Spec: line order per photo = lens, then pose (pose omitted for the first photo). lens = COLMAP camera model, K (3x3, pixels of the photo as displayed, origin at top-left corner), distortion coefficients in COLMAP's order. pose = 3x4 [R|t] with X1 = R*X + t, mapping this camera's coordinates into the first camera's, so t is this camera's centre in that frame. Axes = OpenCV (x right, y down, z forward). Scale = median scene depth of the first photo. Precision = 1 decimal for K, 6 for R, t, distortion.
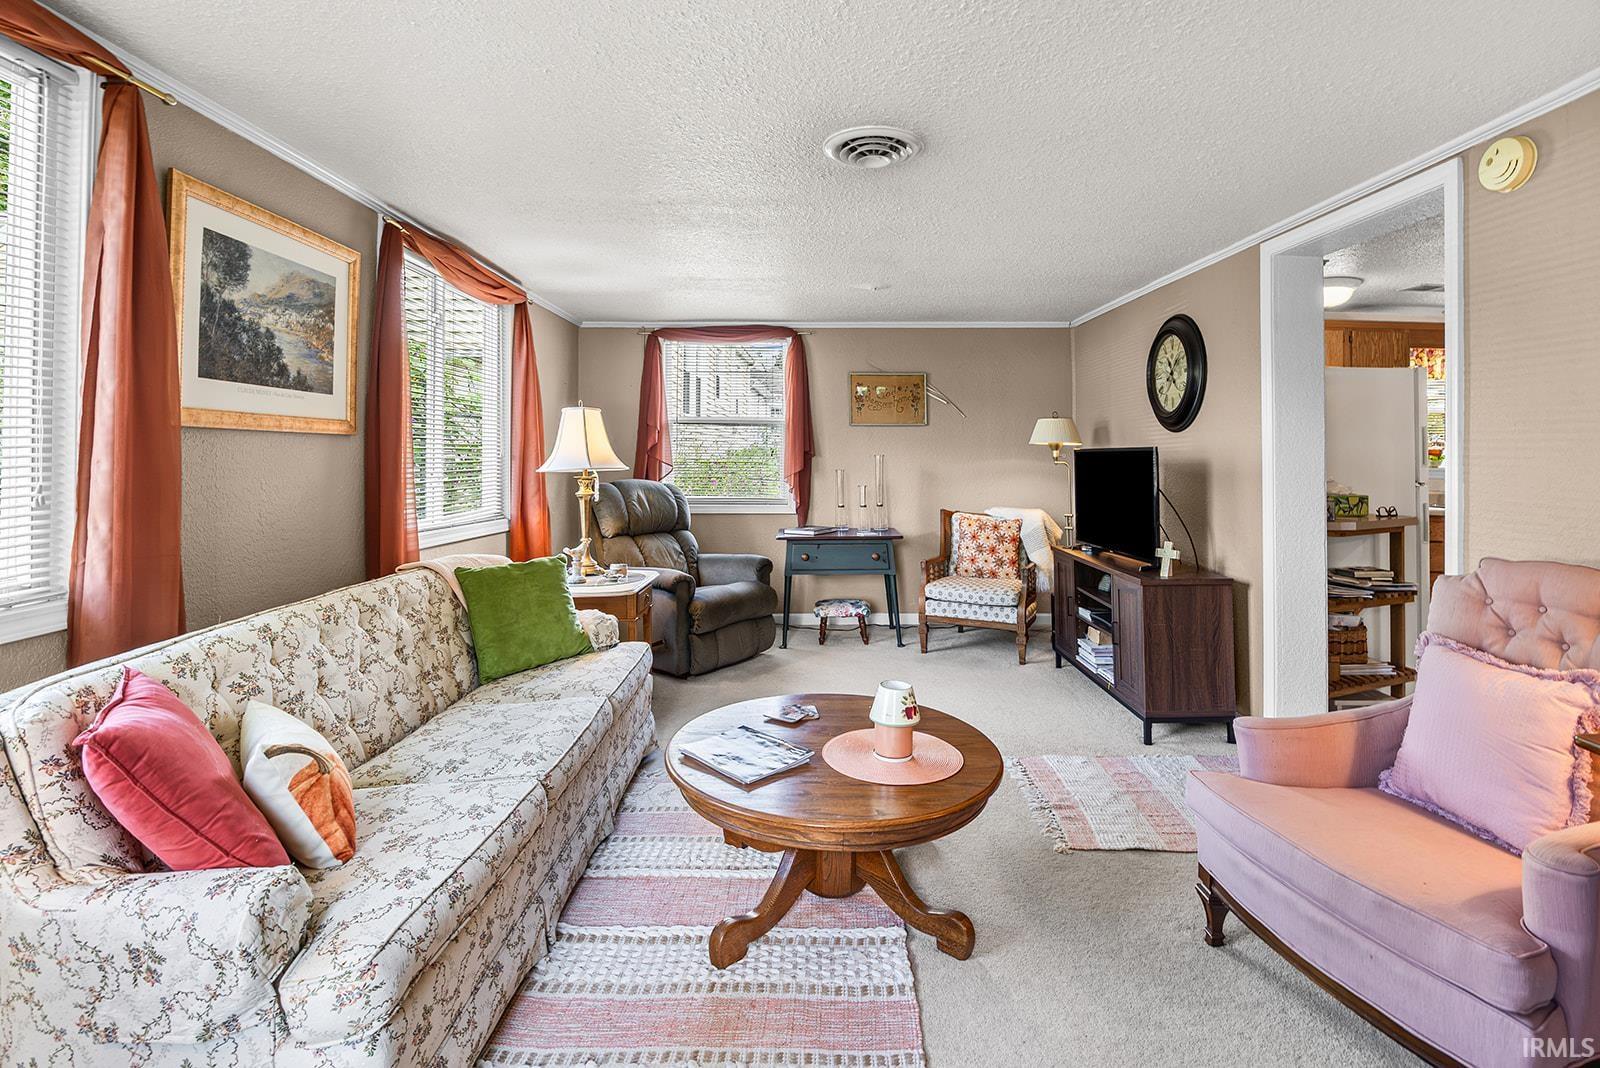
lens RADIAL K [[769.9, 0, 801.5], [0, 769.9, 453.9], [0, 0, 1]] dist [-0.000753, -0.000574]
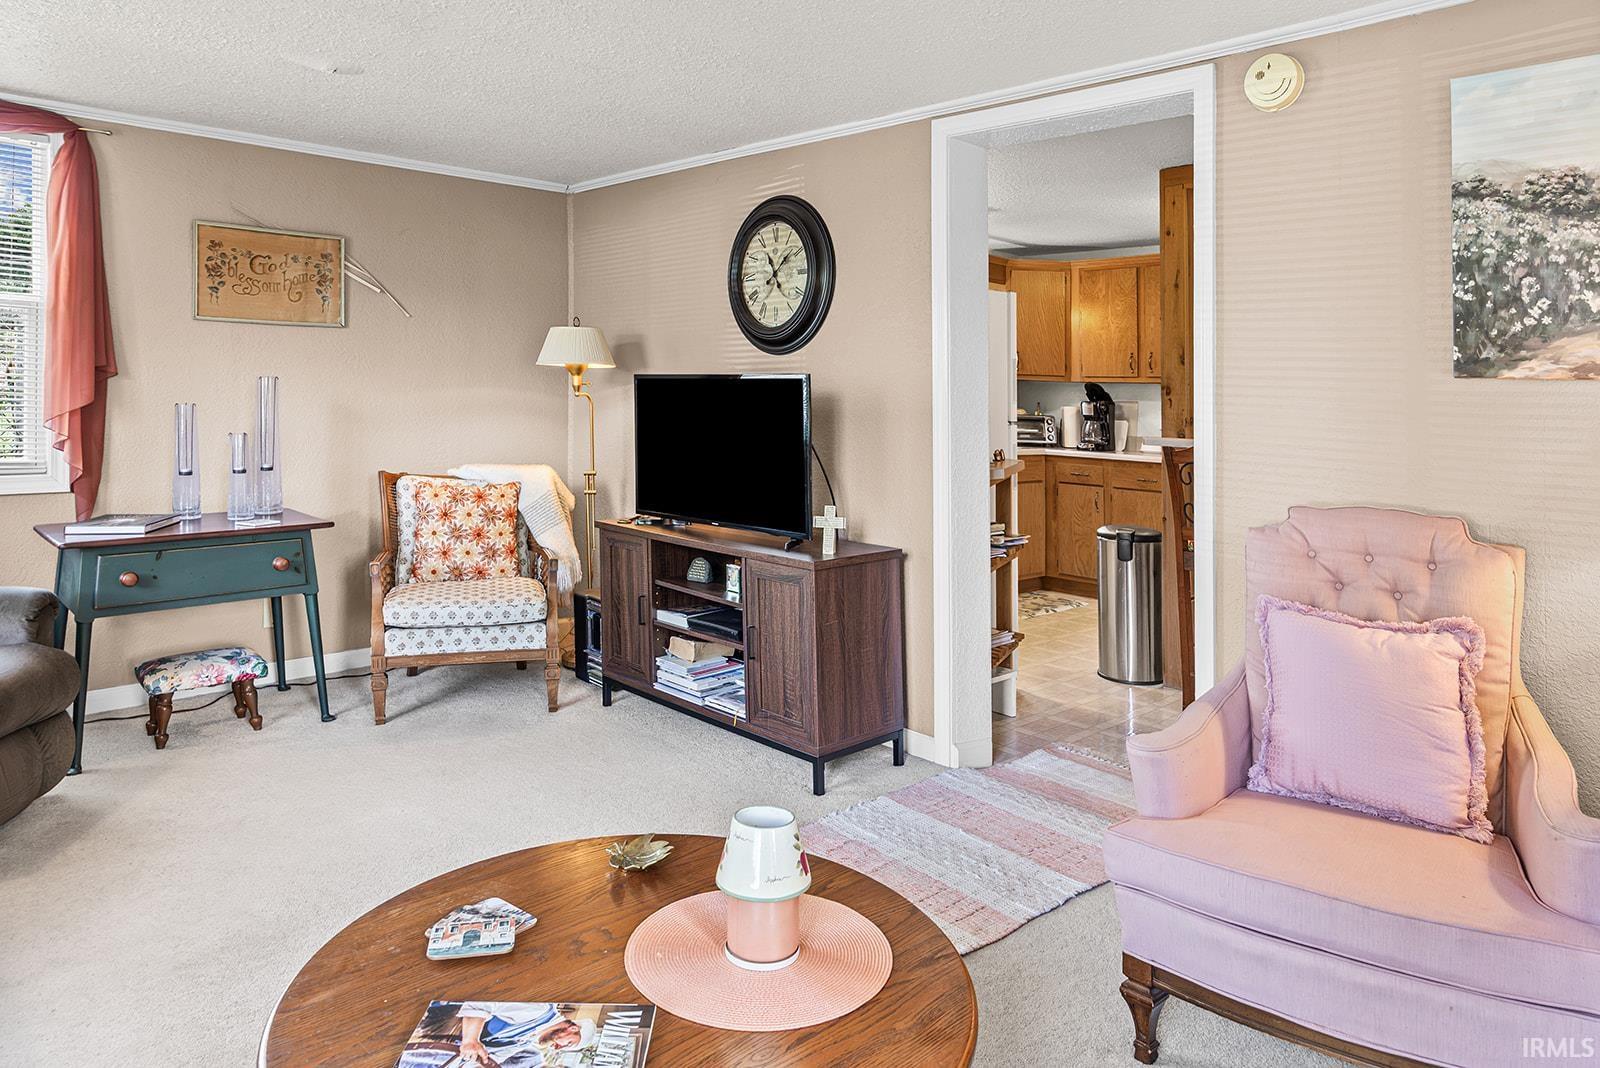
lens RADIAL K [[1066.3, 0, 800.1], [0, 1066.3, 385.2], [0, 0, 1]] dist [-0.003426, -0.001281]
pose [[0.714289, 0.015107, 0.699688, -0.209015], [-0.018941, 0.999818, -0.002251, 0.002571], [-0.699595, -0.011645, 0.714445, 0.255470]]
